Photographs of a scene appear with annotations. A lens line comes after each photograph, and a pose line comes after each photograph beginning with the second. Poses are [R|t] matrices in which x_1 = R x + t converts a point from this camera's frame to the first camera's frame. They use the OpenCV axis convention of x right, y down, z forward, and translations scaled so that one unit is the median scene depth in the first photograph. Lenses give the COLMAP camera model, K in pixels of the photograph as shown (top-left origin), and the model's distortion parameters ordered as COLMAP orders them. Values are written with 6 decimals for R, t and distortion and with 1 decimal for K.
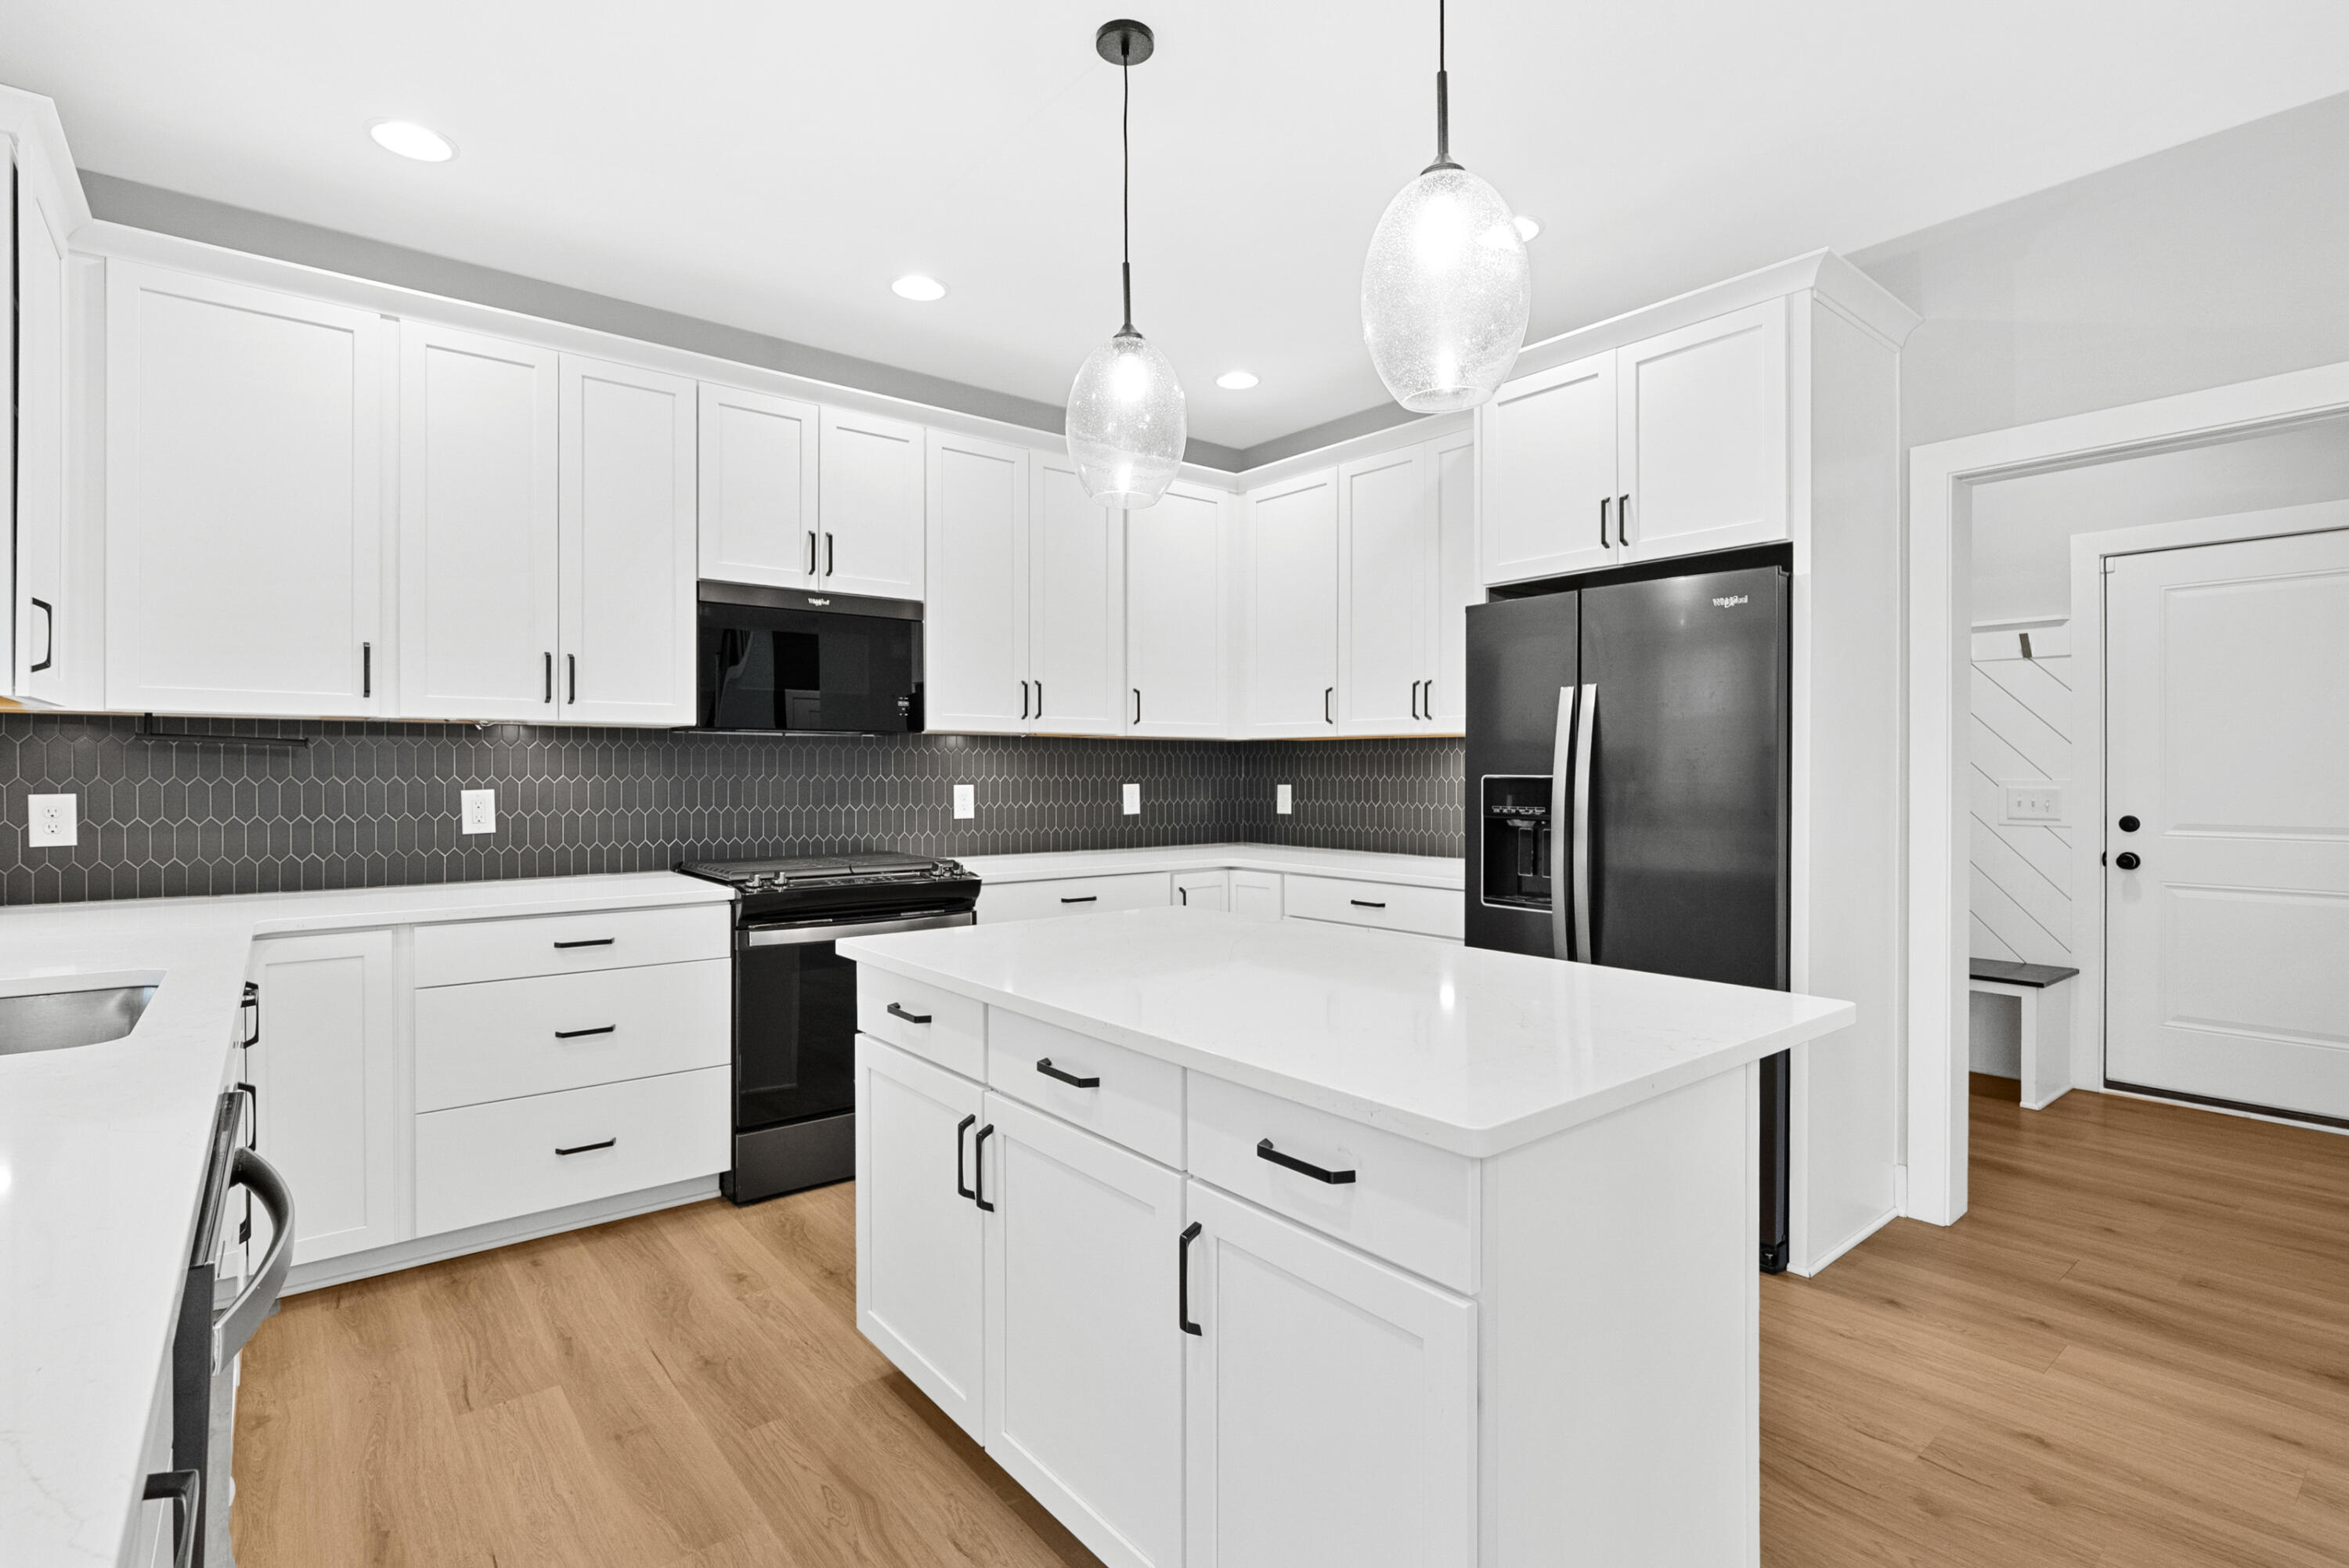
lens RADIAL K [[1120.3, 0, 1168.6], [0, 1120.3, 771.8], [0, 0, 1]] dist [-0.003991, -0.001888]
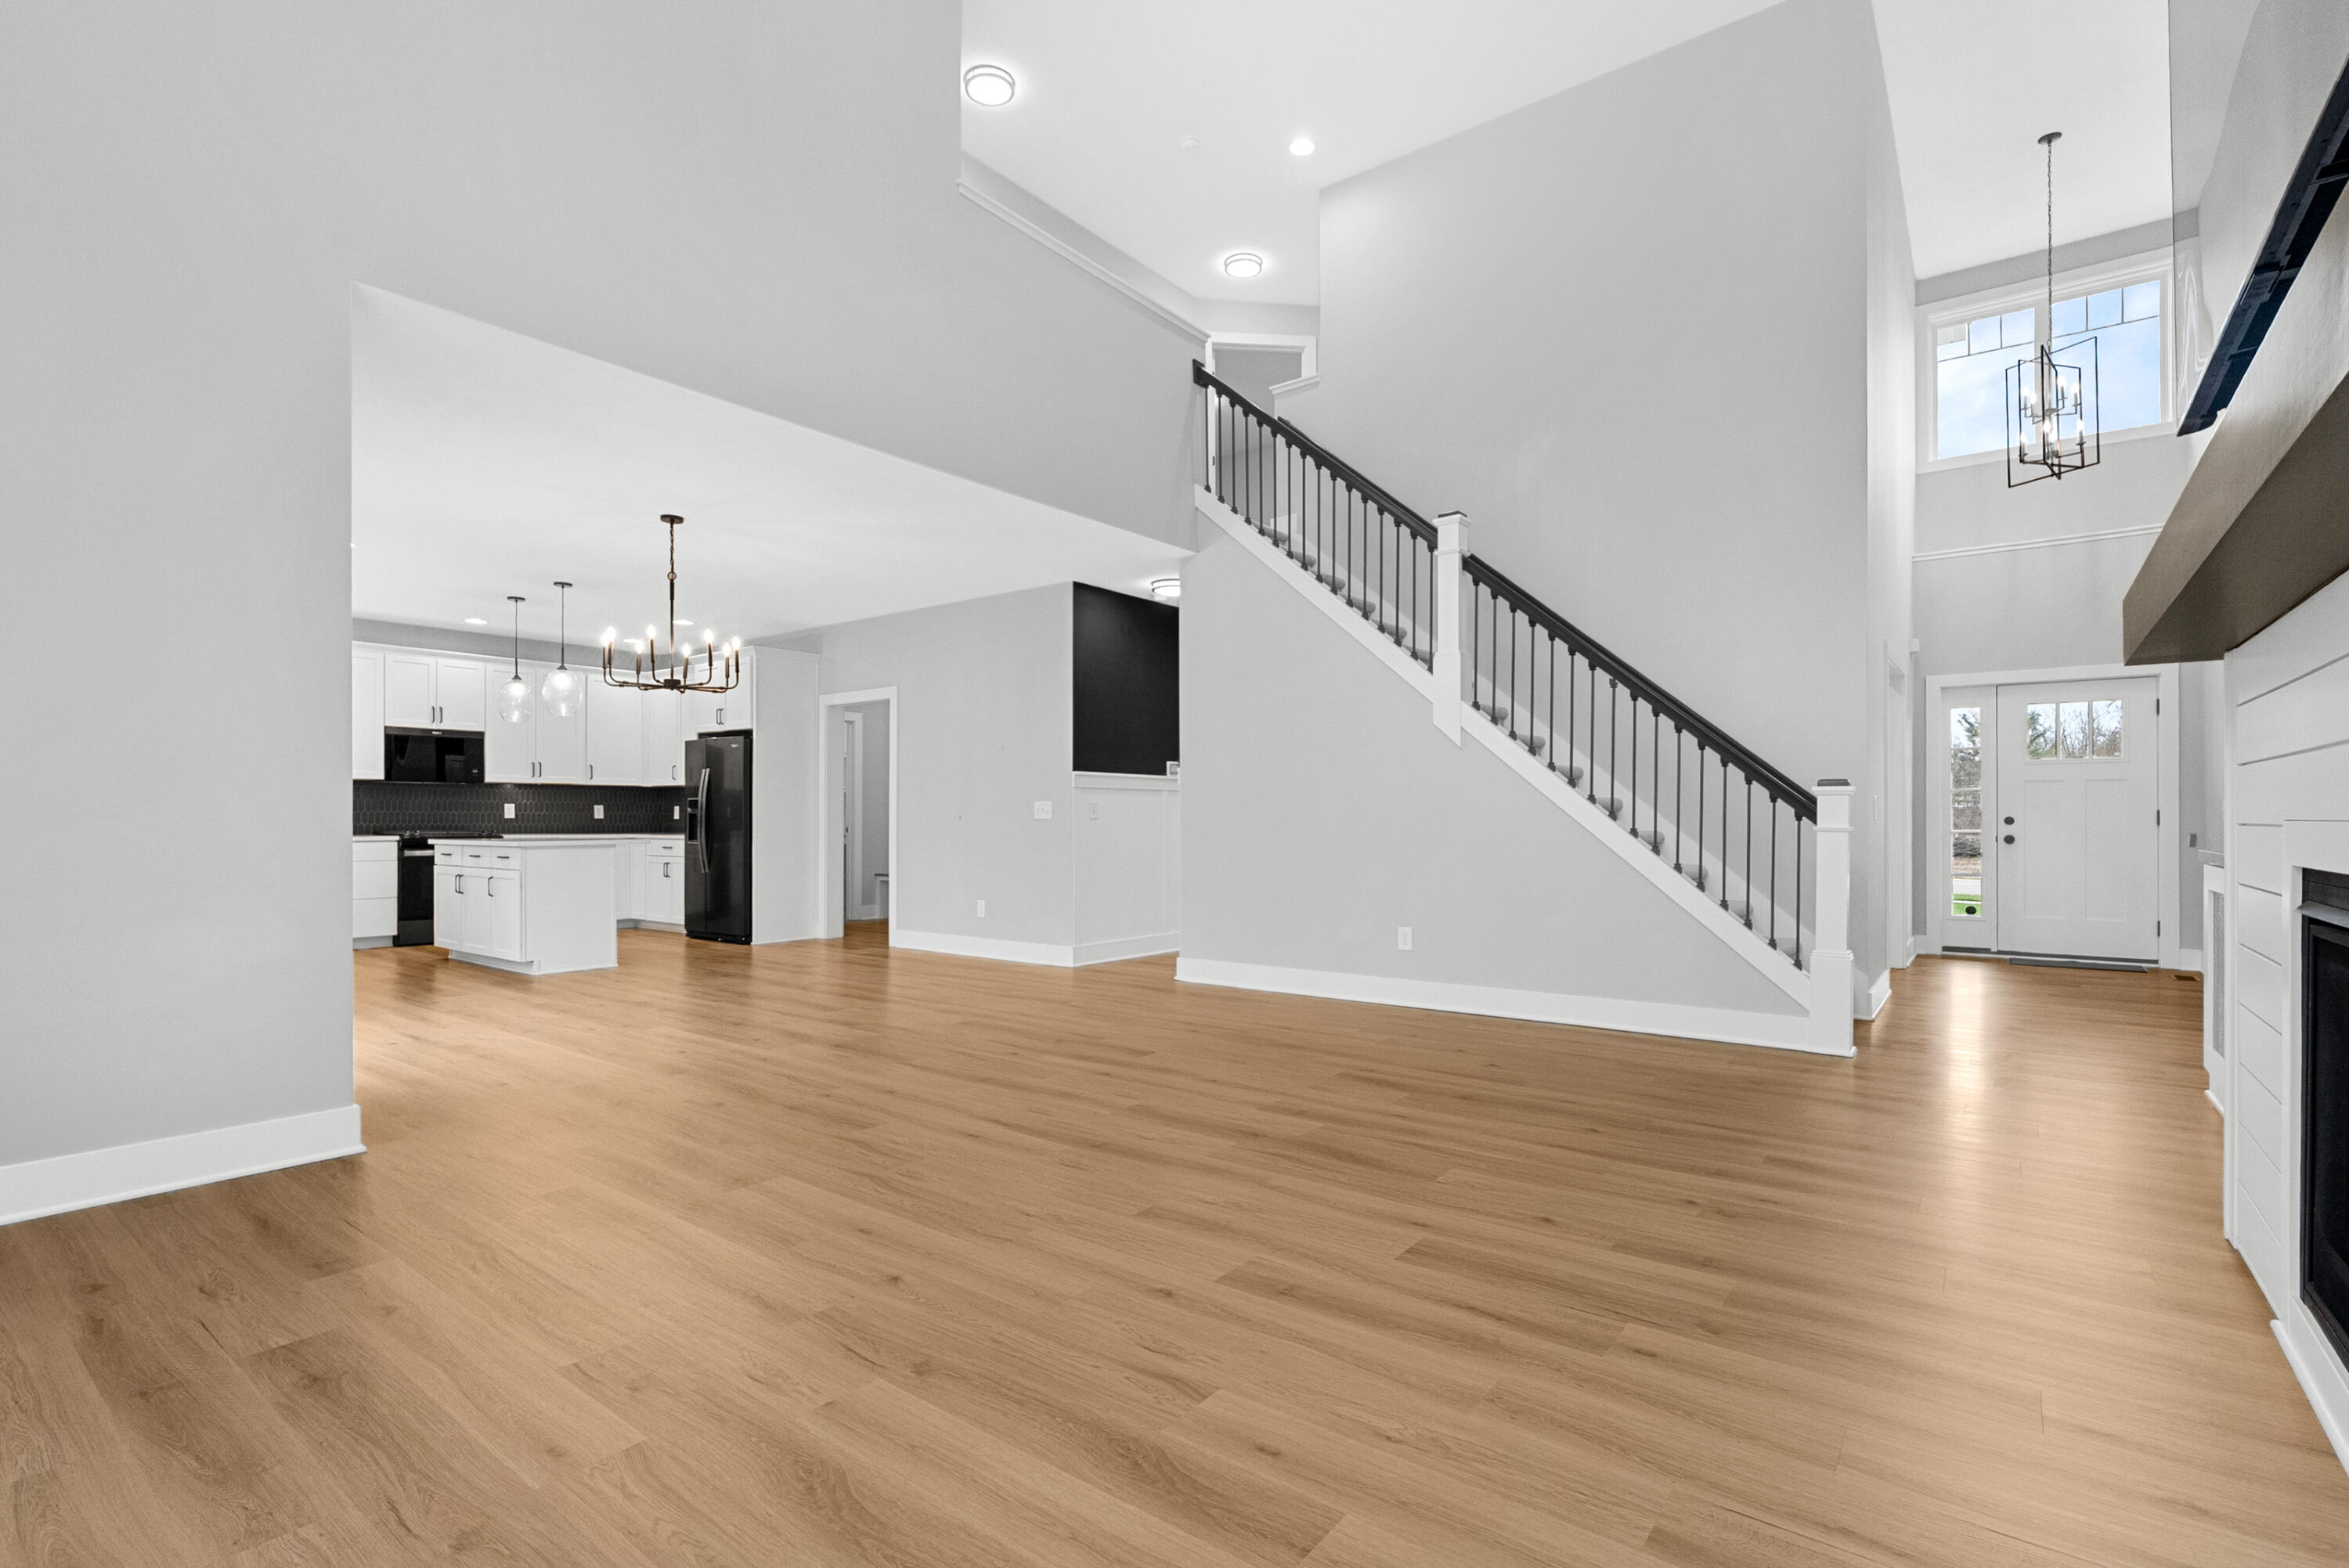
lens RADIAL K [[1074.2, 0, 1153.7], [0, 1074.2, 823.6], [0, 0, 1]] dist [-0.006596, 0.000362]
pose [[0.976839, 0.003846, 0.213939, 0.837476], [-0.006487, 0.999911, 0.011643, 0.022973], [-0.213875, -0.012761, 0.976778, -1.917679]]
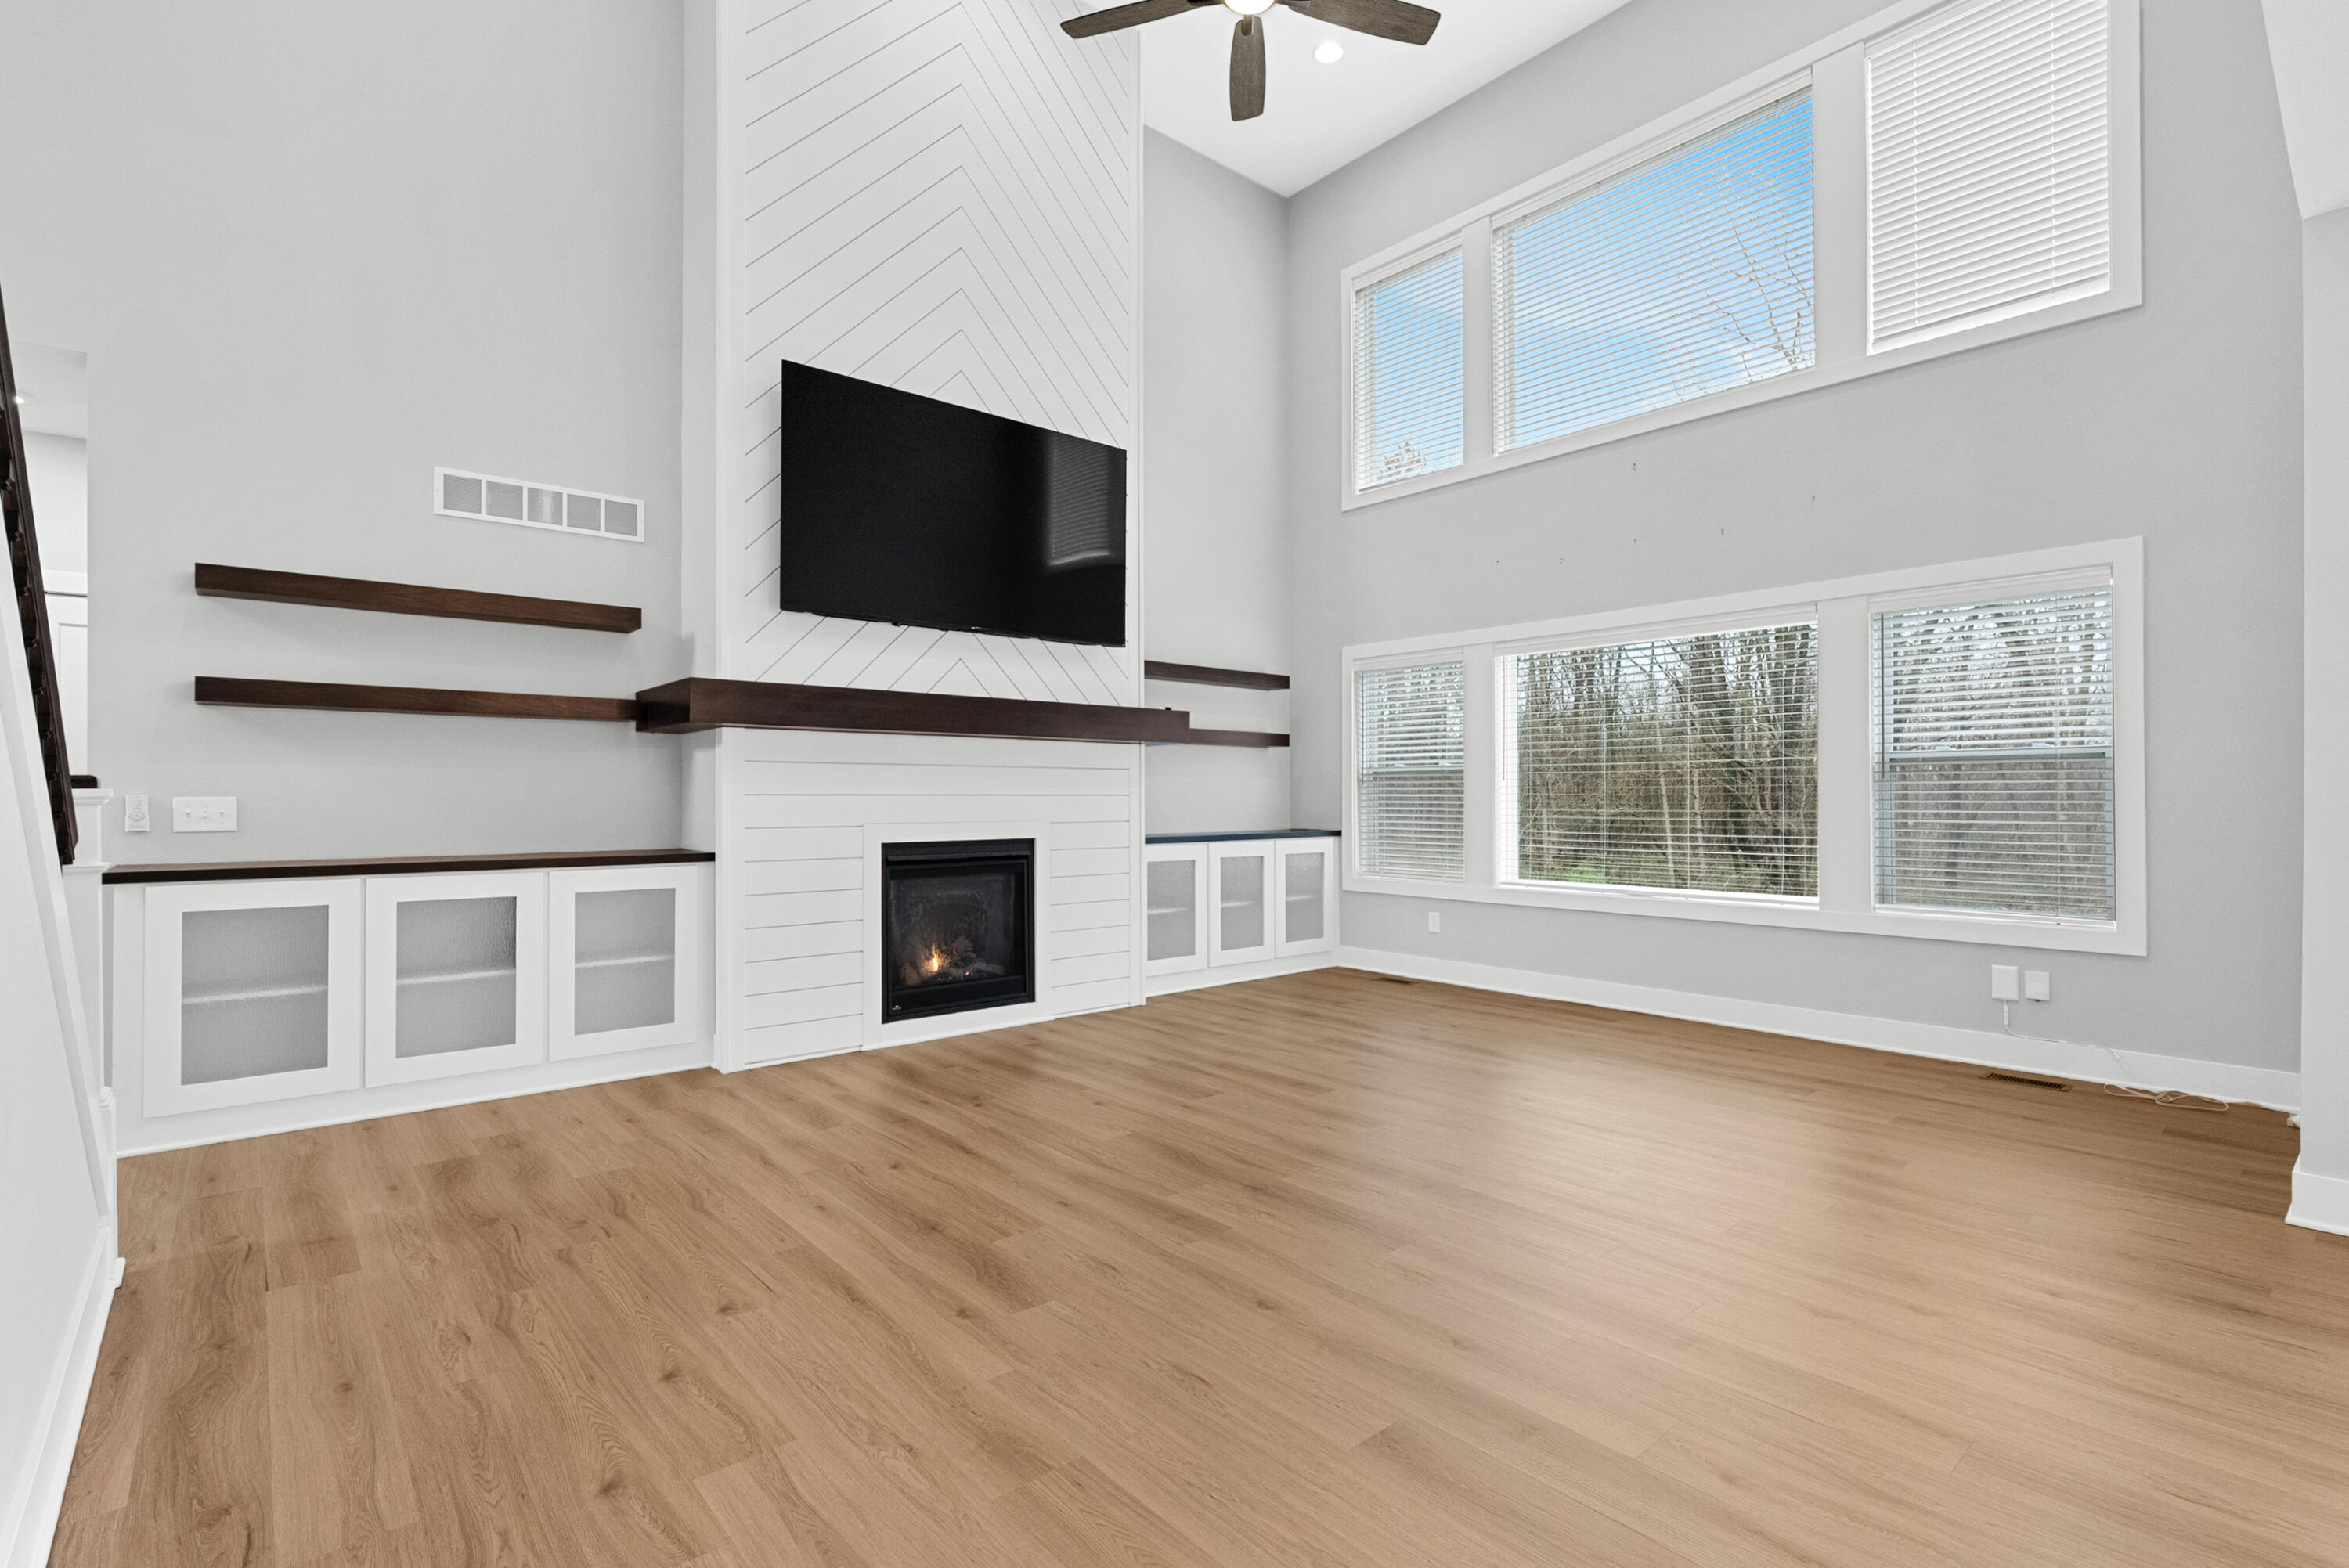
lens RADIAL K [[1074.2, 0, 1178.7], [0, 1074.2, 798.1], [0, 0, 1]] dist [-0.006596, 0.000362]
pose [[-0.999323, 0.005912, -0.036313, 1.239027], [0.006021, 0.999978, -0.002897, -0.000600], [0.036295, -0.003113, -0.999336, -0.071950]]
